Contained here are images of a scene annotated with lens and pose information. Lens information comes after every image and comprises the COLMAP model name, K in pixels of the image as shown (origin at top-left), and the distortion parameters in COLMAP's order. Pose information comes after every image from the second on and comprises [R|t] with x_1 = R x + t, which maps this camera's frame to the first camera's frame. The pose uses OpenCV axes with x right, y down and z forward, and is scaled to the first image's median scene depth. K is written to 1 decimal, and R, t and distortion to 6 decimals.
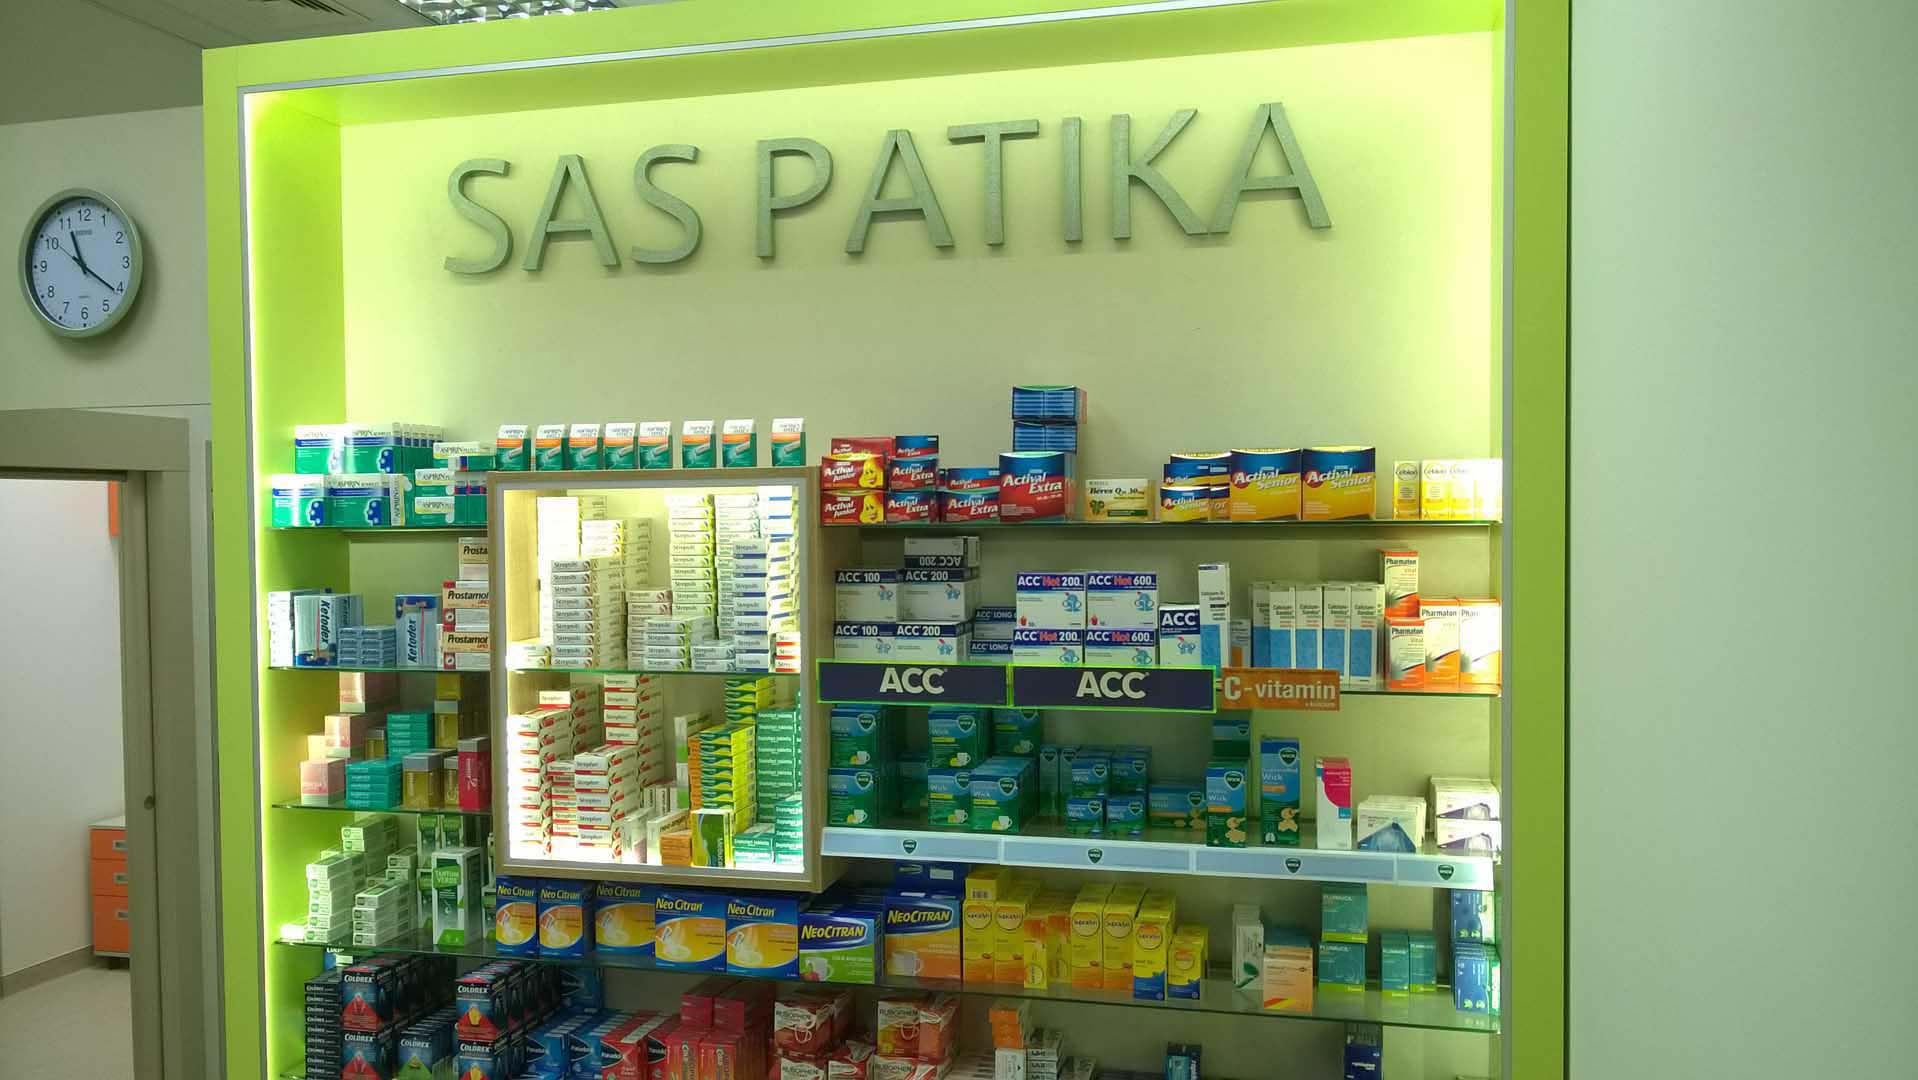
lens RADIAL K [[1554.3, 0, 957.7], [0, 1554.3, 543.7], [0, 0, 1]] dist [0.002206, 0.004232]
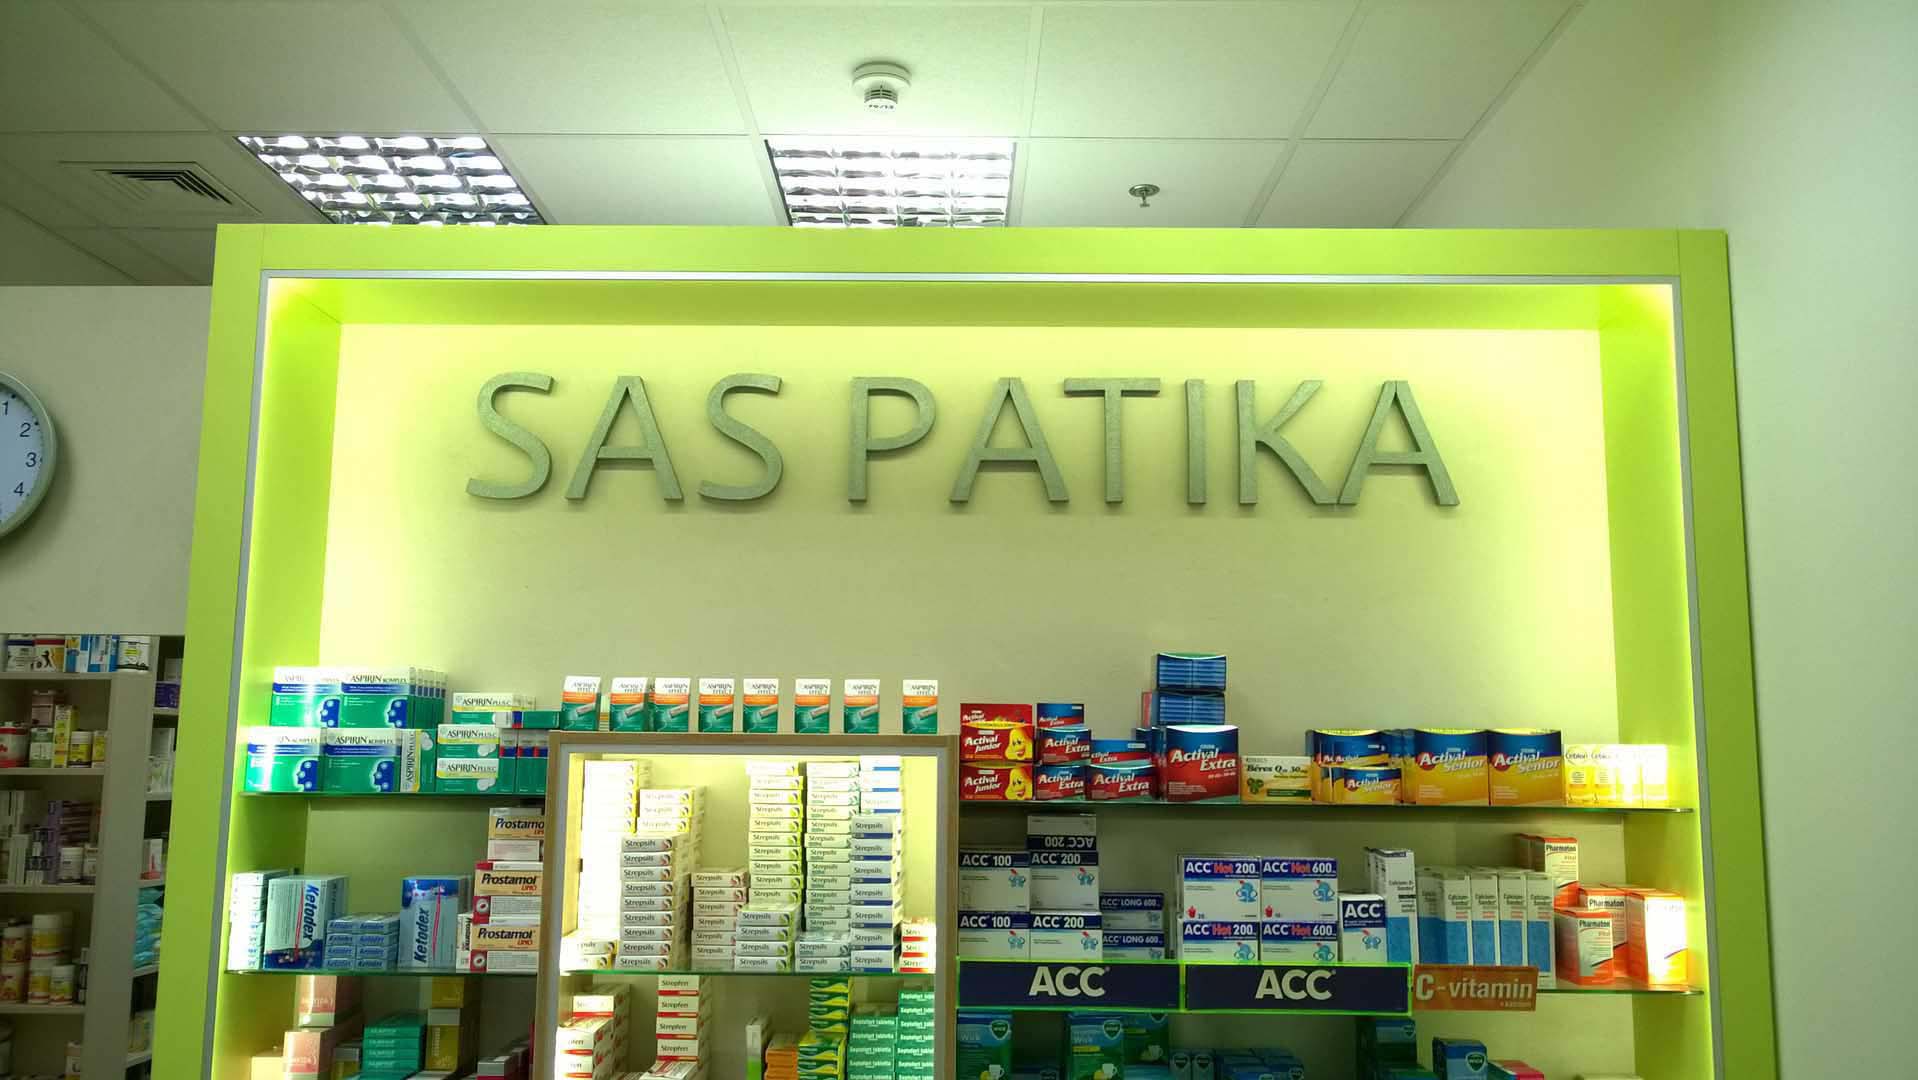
lens RADIAL K [[1554.3, 0, 960.8], [0, 1554.3, 541.1], [0, 0, 1]] dist [0.002206, 0.004232]
pose [[0.970584, 0.053403, 0.234765, -0.289335], [-0.013872, 0.985875, -0.166908, -0.009715], [-0.240363, 0.158742, 0.957615, 0.118624]]
